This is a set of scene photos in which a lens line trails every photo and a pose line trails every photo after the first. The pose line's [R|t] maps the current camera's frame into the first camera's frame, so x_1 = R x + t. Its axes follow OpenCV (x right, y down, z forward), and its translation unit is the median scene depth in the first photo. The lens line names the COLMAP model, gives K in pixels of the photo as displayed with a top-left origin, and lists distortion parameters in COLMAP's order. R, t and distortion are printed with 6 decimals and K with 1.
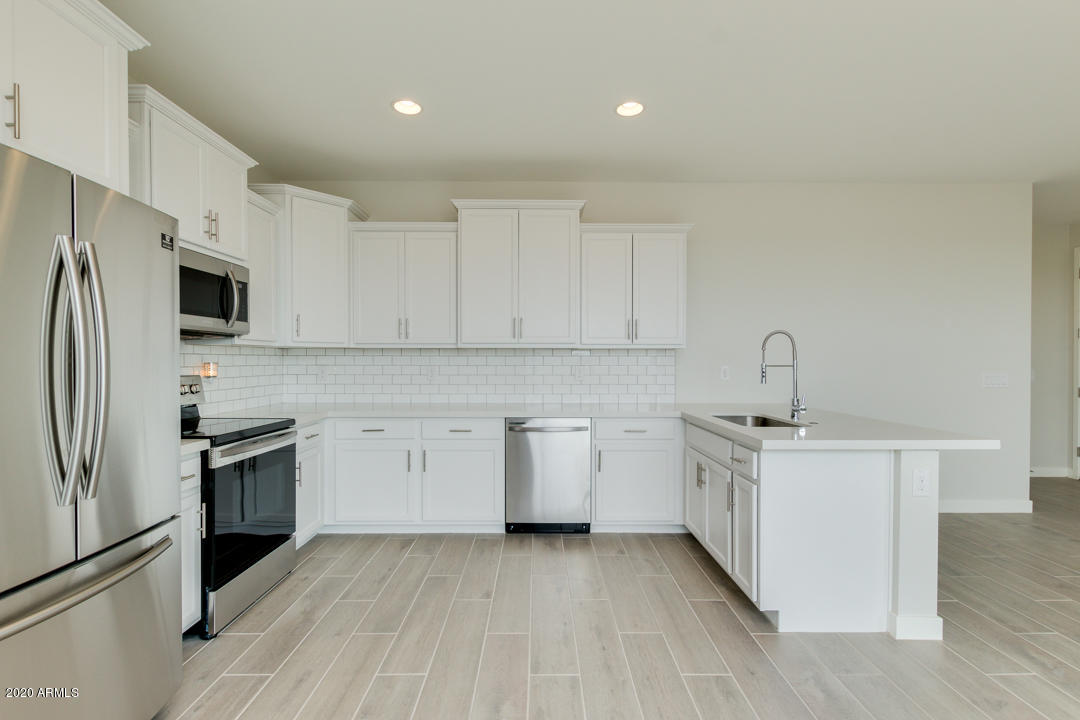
lens RADIAL K [[503.2, 0, 546.8], [0, 503.2, 362.0], [0, 0, 1]] dist [-0.006051, 0.001079]
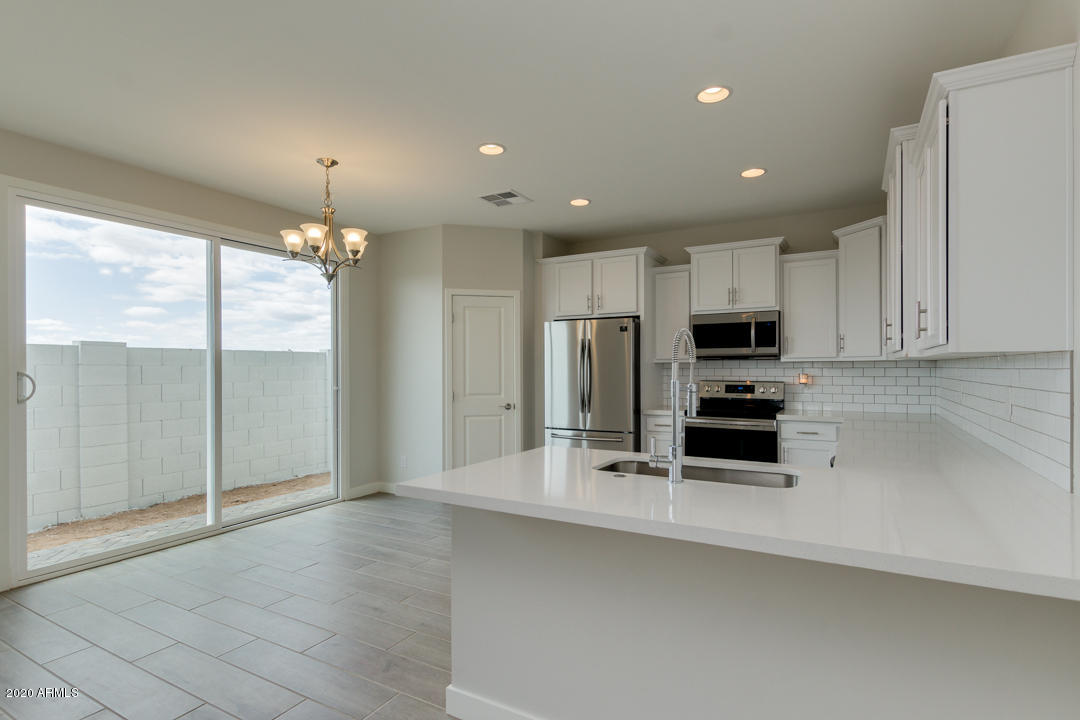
lens RADIAL K [[535.5, 0, 539.1], [0, 535.5, 363.2], [0, 0, 1]] dist [-0.006255, 0.001036]
pose [[-0.510548, -0.007325, -0.859818, 0.948658], [0.000536, 0.999961, -0.008837, -0.014213], [0.859849, -0.004972, -0.510524, 1.022451]]
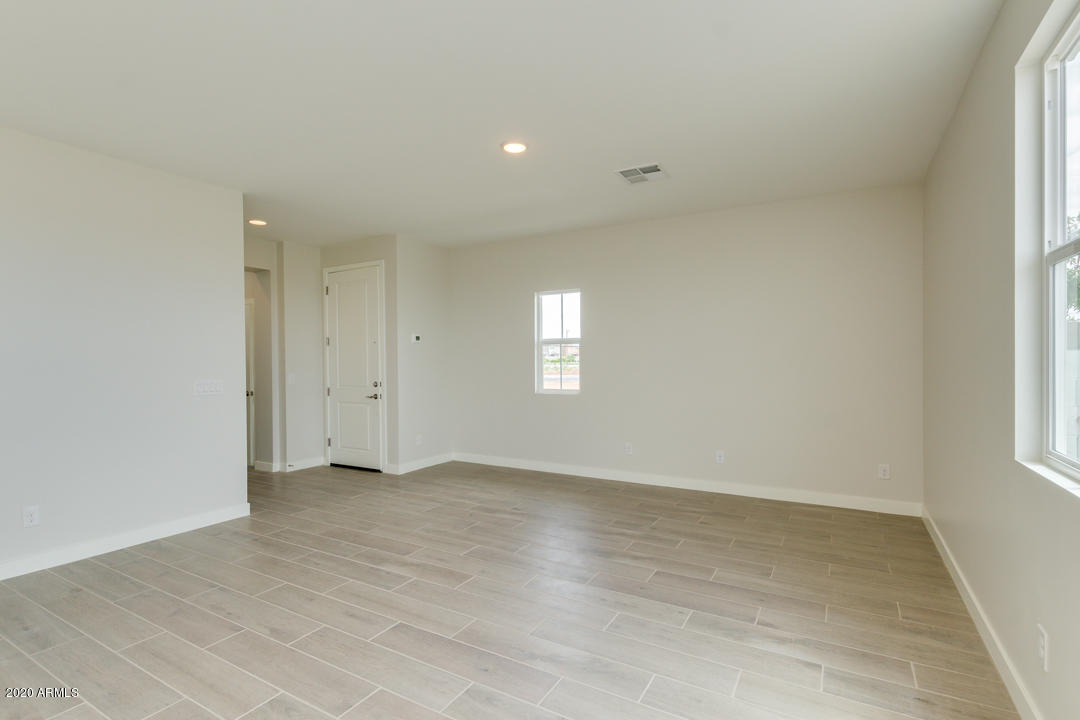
lens RADIAL K [[503.2, 0, 550.3], [0, 503.2, 360.8], [0, 0, 1]] dist [-0.006051, 0.001079]
pose [[0.491147, -0.003200, 0.871071, 0.448758], [0.010349, 0.999944, -0.002162, -0.005939], [-0.871015, 0.010077, 0.491152, -0.047484]]
